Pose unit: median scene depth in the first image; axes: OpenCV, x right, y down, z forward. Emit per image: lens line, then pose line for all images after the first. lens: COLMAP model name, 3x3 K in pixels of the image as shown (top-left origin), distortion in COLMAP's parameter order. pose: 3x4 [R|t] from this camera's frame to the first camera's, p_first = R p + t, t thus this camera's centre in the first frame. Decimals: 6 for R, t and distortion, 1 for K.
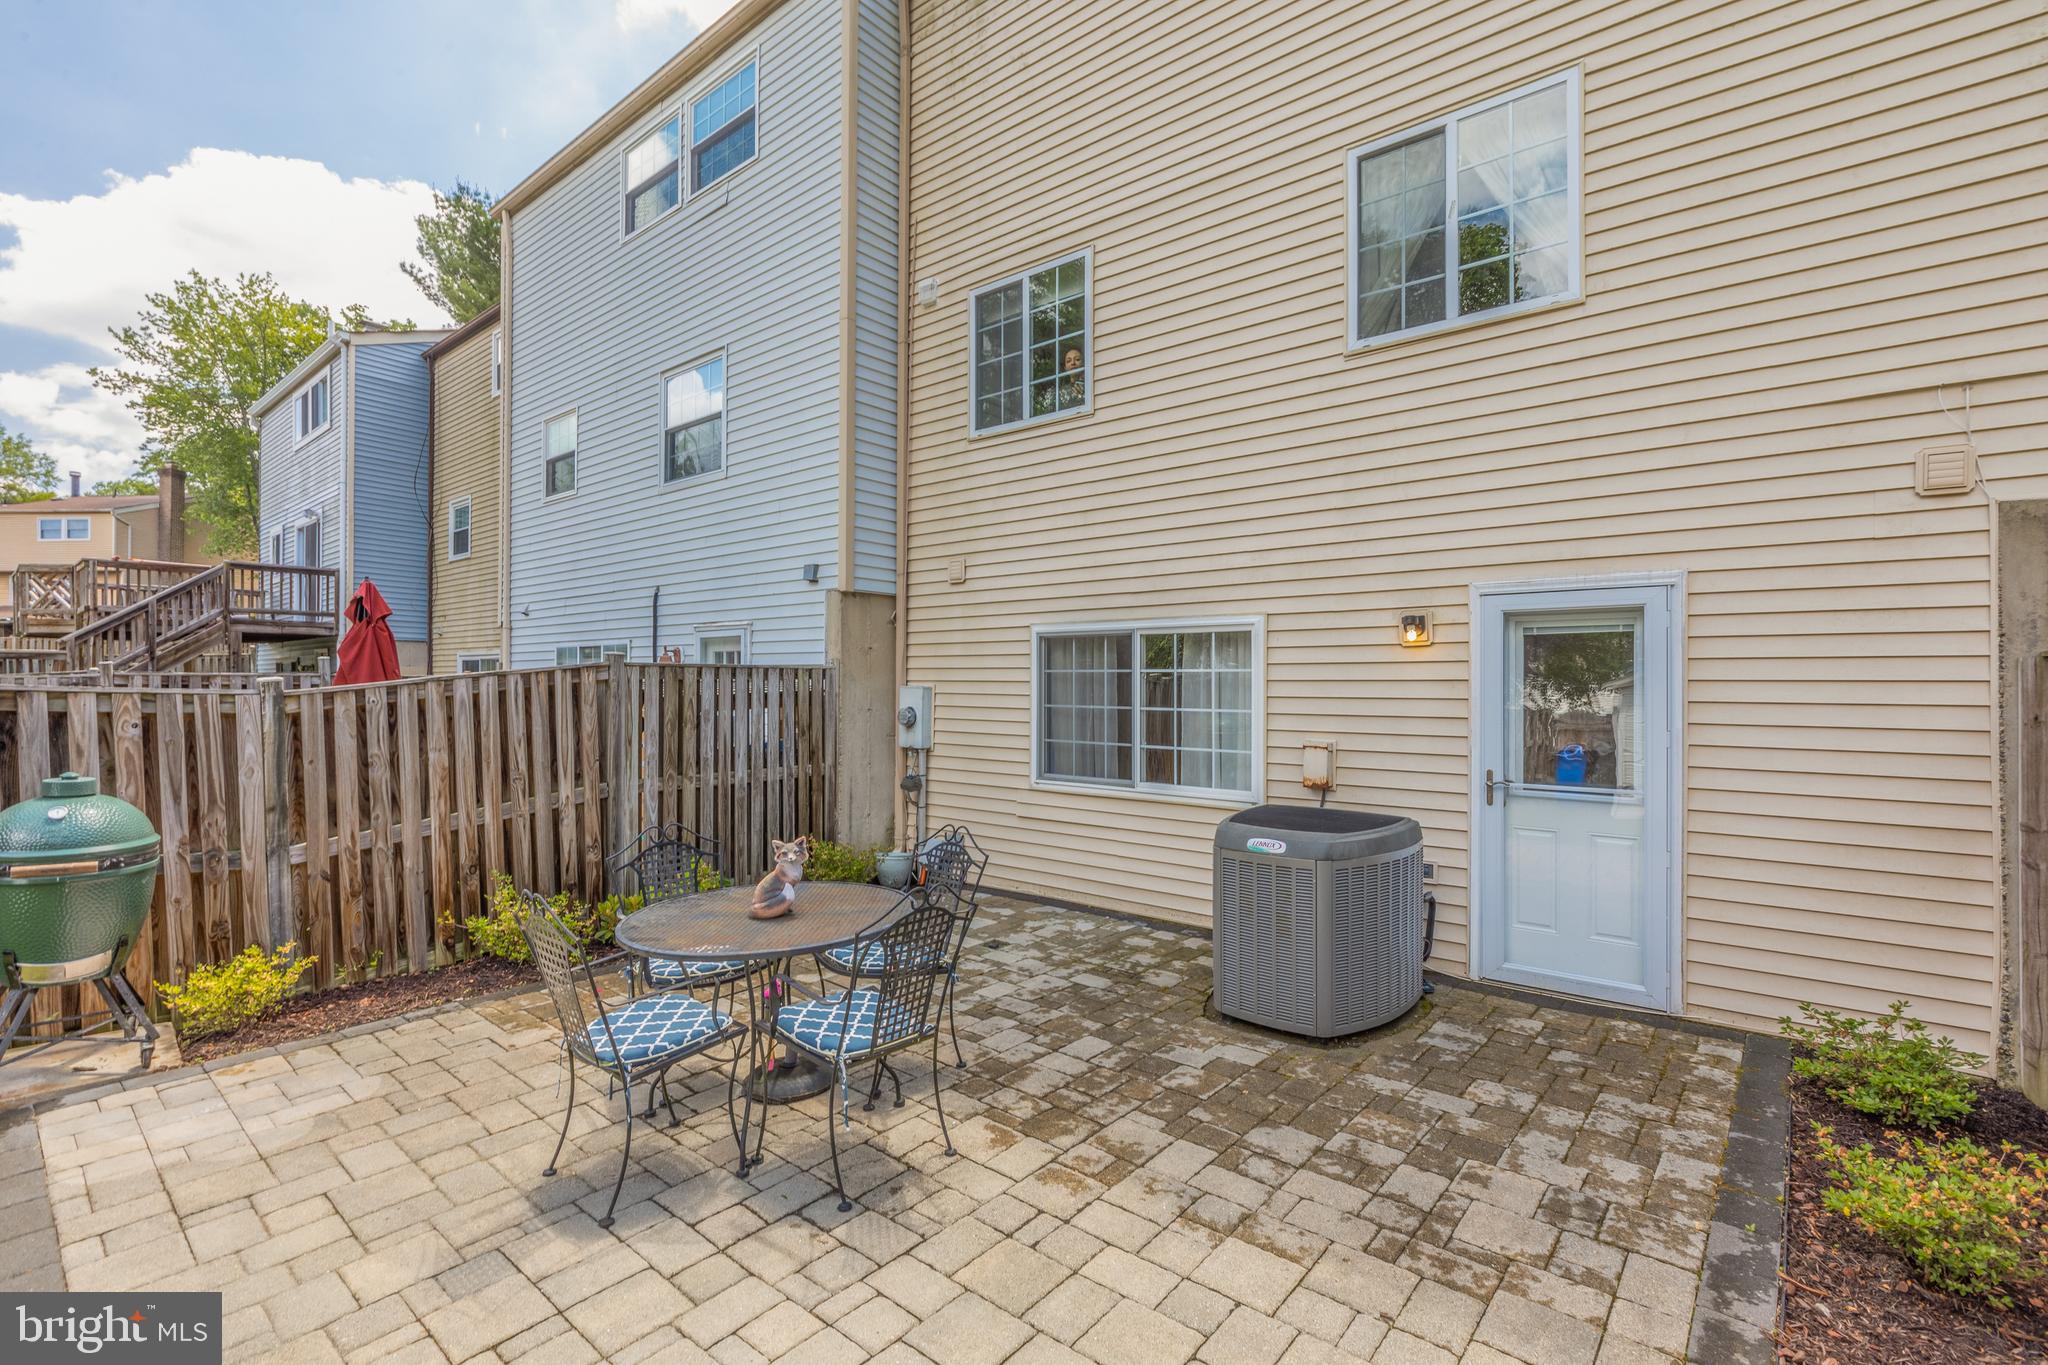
lens RADIAL K [[923.9, 0, 1027.3], [0, 923.9, 674.9], [0, 0, 1]] dist [-0.000114, 0.000325]
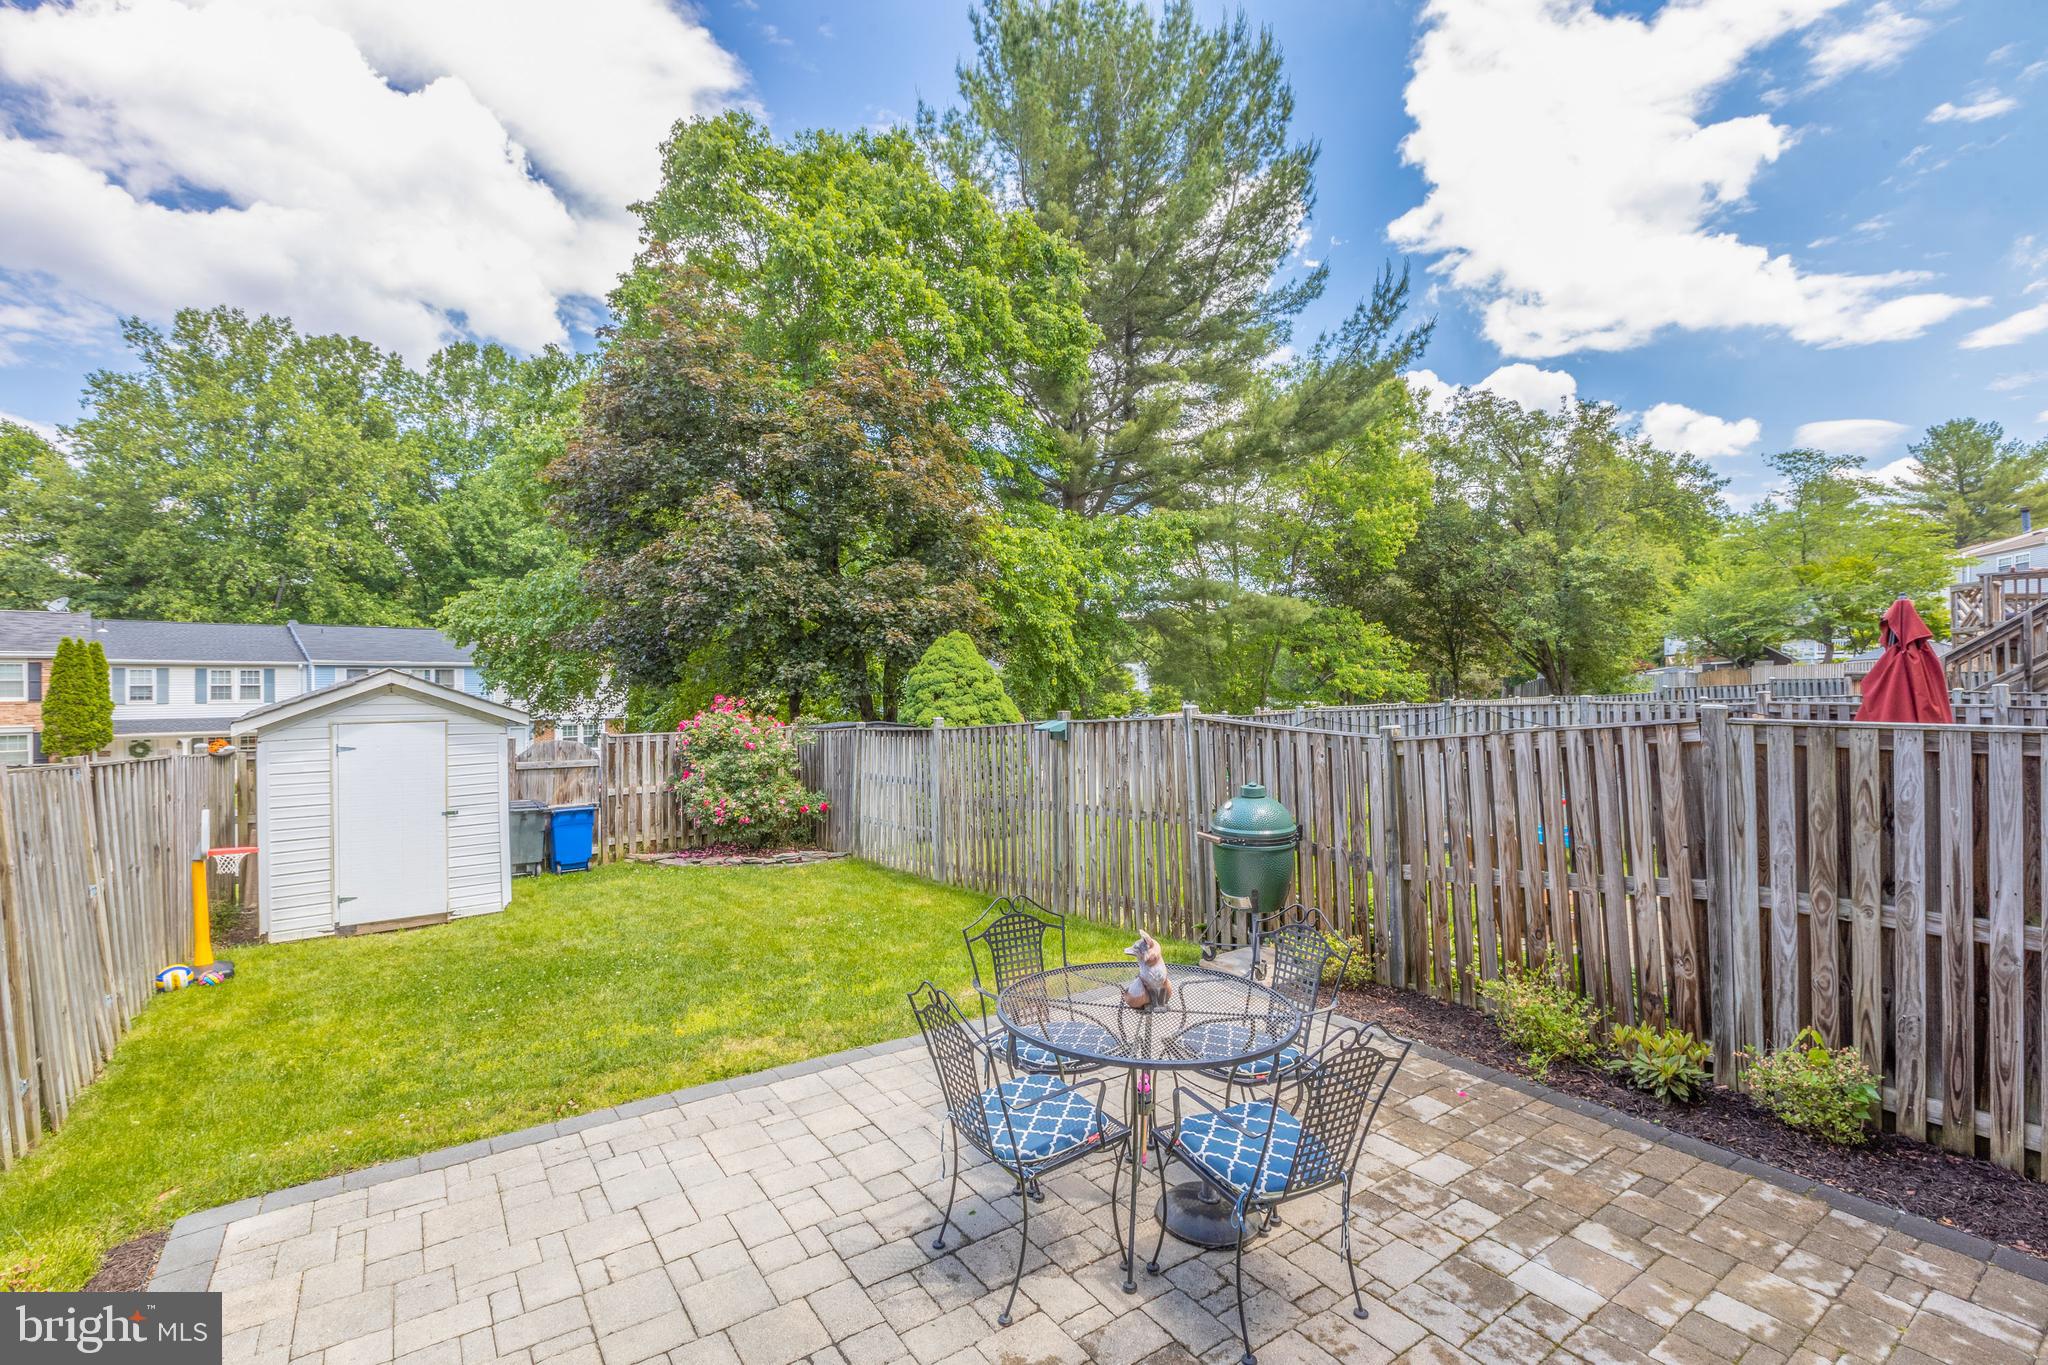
lens RADIAL K [[923.9, 0, 1032.2], [0, 923.9, 684.4], [0, 0, 1]] dist [-0.000114, 0.000325]
pose [[-0.266193, 0.003639, -0.963913, 0.417686], [0.008403, 0.999964, 0.001454, -0.048164], [0.963883, -0.007713, -0.266214, 0.700812]]
